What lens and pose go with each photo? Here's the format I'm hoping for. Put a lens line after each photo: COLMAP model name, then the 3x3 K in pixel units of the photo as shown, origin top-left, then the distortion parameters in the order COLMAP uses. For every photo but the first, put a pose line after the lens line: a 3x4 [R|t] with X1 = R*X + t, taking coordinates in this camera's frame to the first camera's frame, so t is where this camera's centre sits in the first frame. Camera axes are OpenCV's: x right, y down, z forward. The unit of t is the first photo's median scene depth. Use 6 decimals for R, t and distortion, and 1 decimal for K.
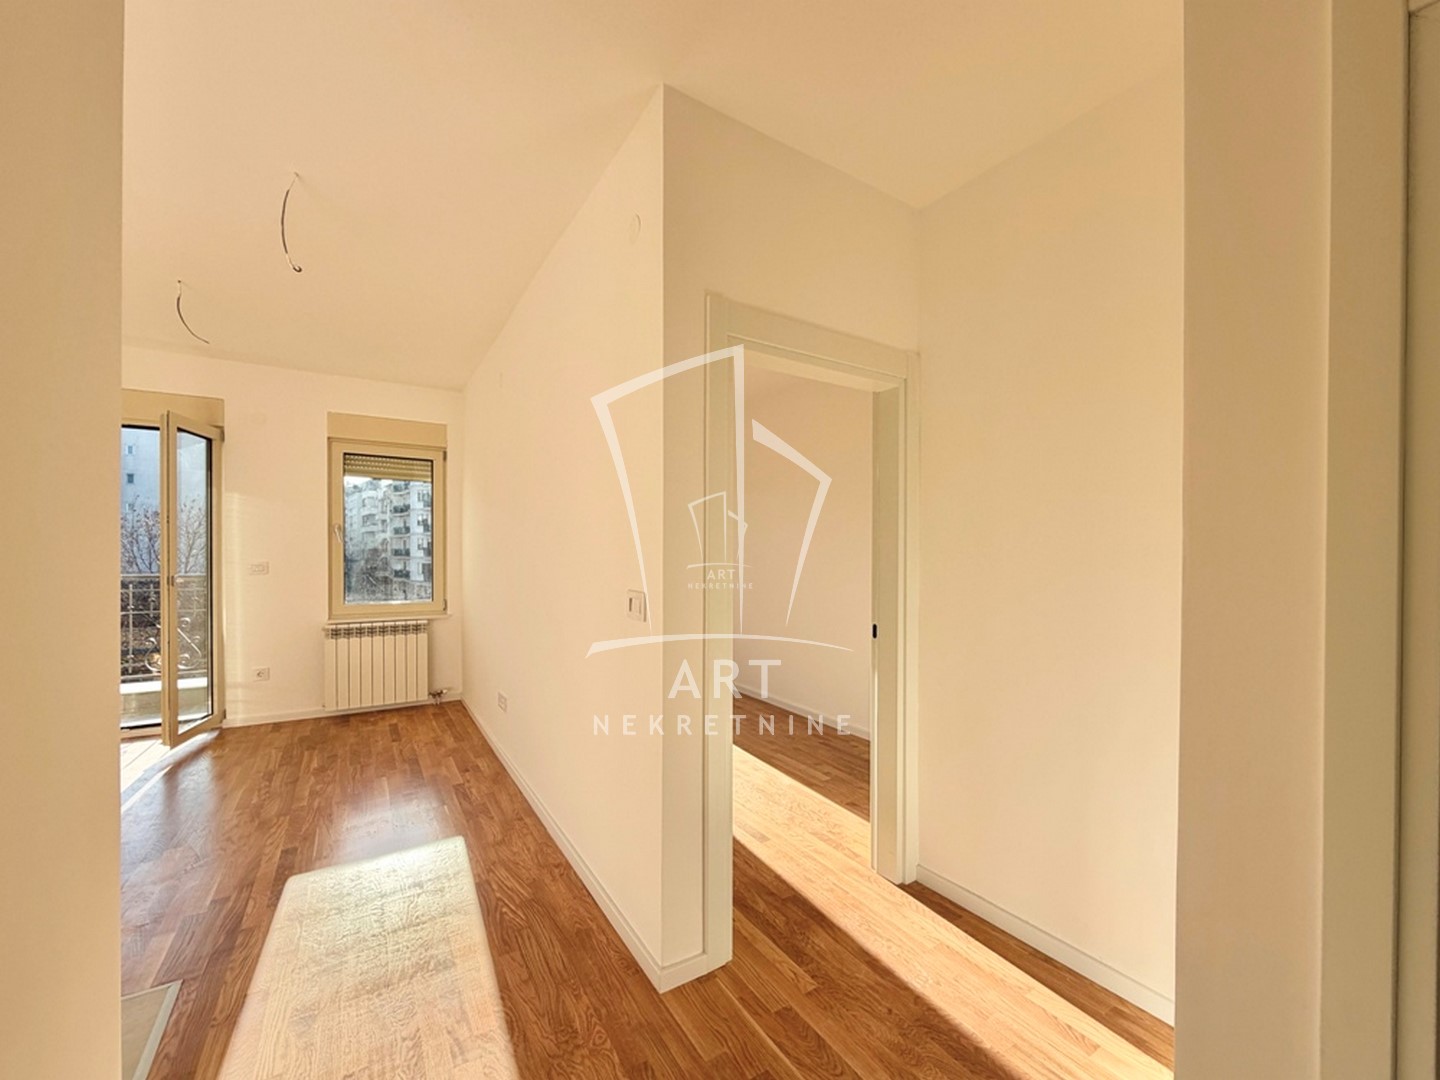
lens RADIAL K [[575.2, 0, 707.9], [0, 575.2, 558.4], [0, 0, 1]] dist [-0.004210, 0.001303]
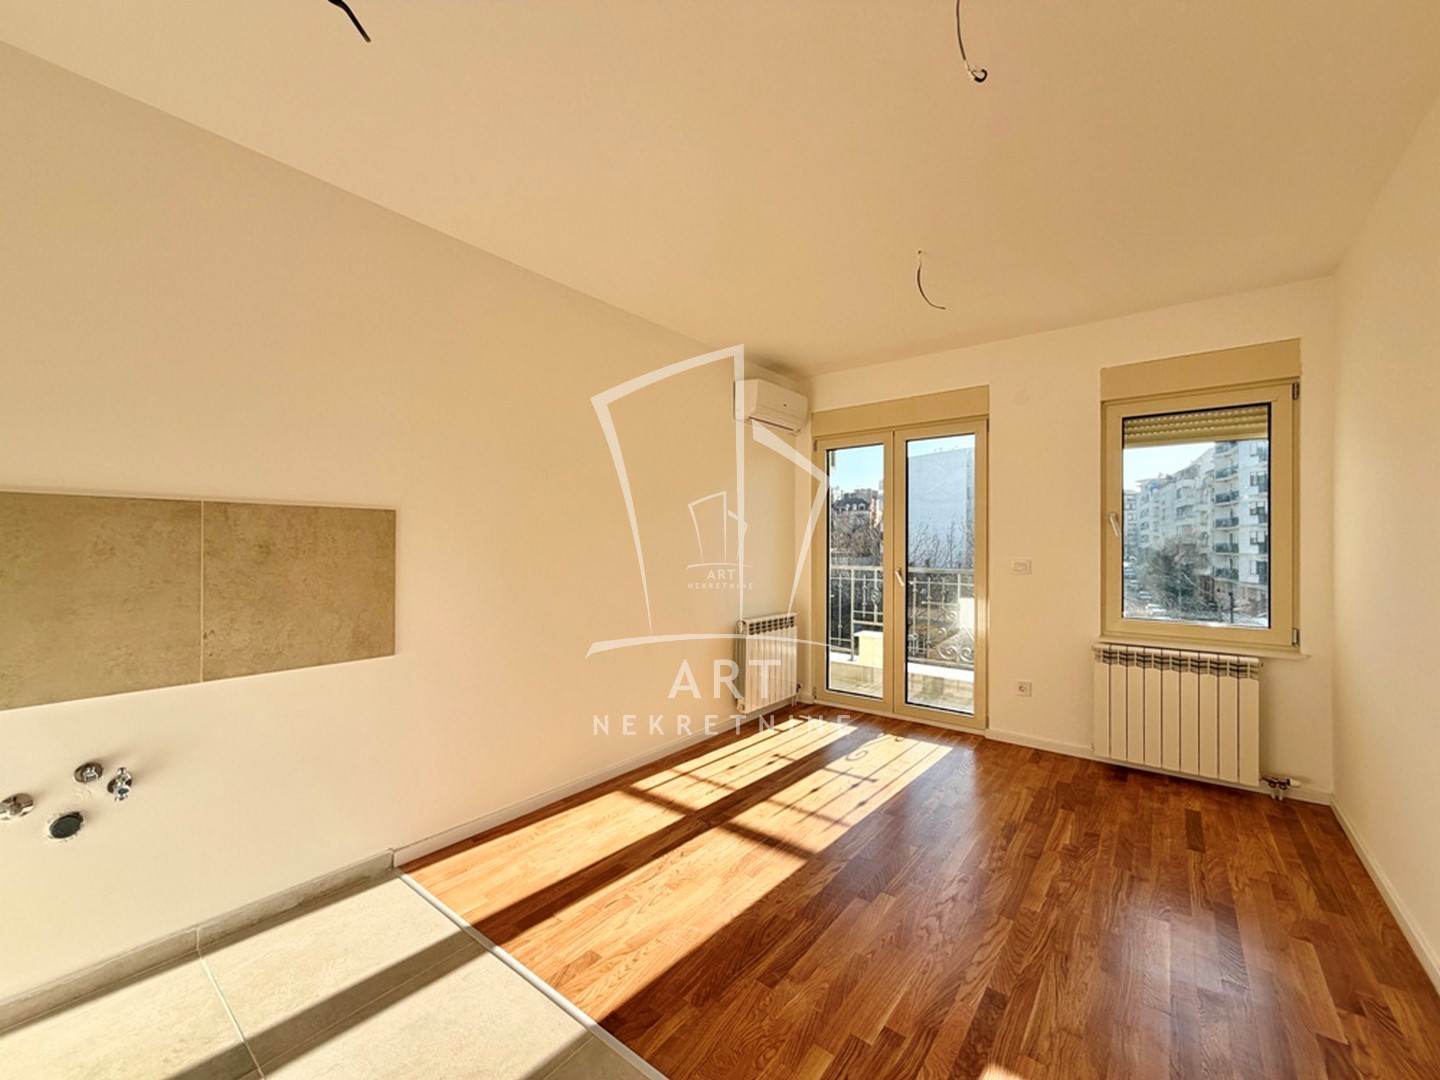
lens RADIAL K [[575.2, 0, 714.9], [0, 575.2, 541.4], [0, 0, 1]] dist [-0.004210, 0.001303]
pose [[0.345602, -0.005724, -0.938364, -0.115469], [-0.014116, 0.999837, -0.011298, -0.005028], [0.938275, 0.017151, 0.345464, 0.246008]]
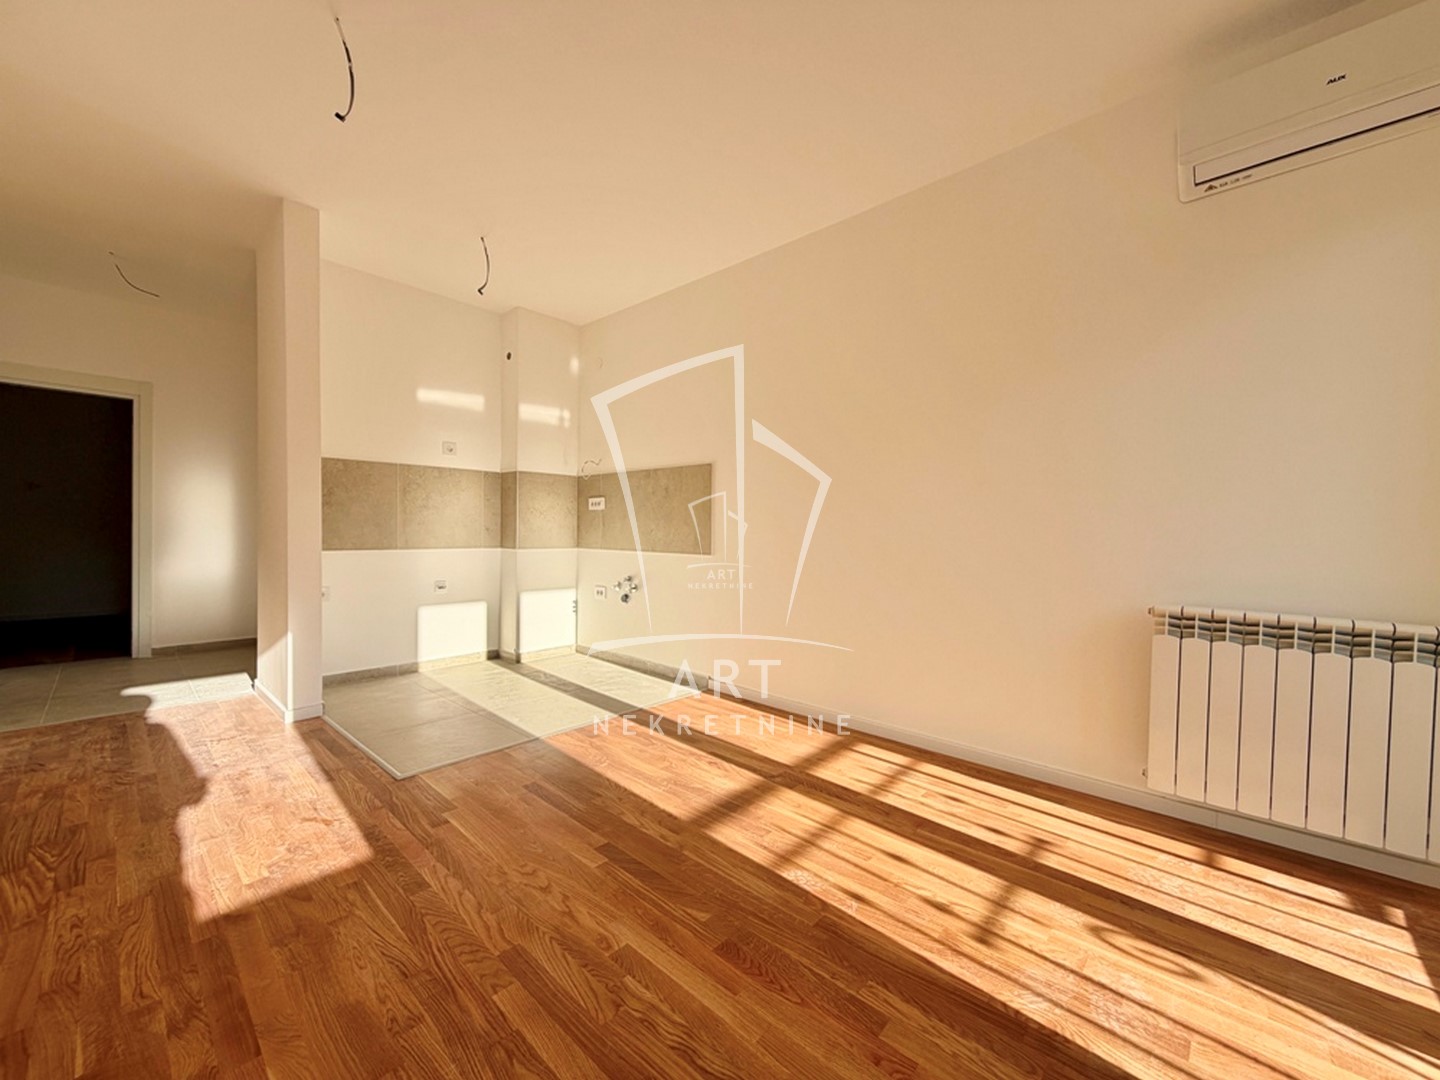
lens RADIAL K [[575.2, 0, 726.5], [0, 575.2, 555.5], [0, 0, 1]] dist [-0.004210, 0.001303]
pose [[-0.960342, -0.003513, -0.278804, -0.485185], [-0.019576, 0.998303, 0.054851, 0.048513], [0.278138, 0.058134, -0.958780, 0.934472]]
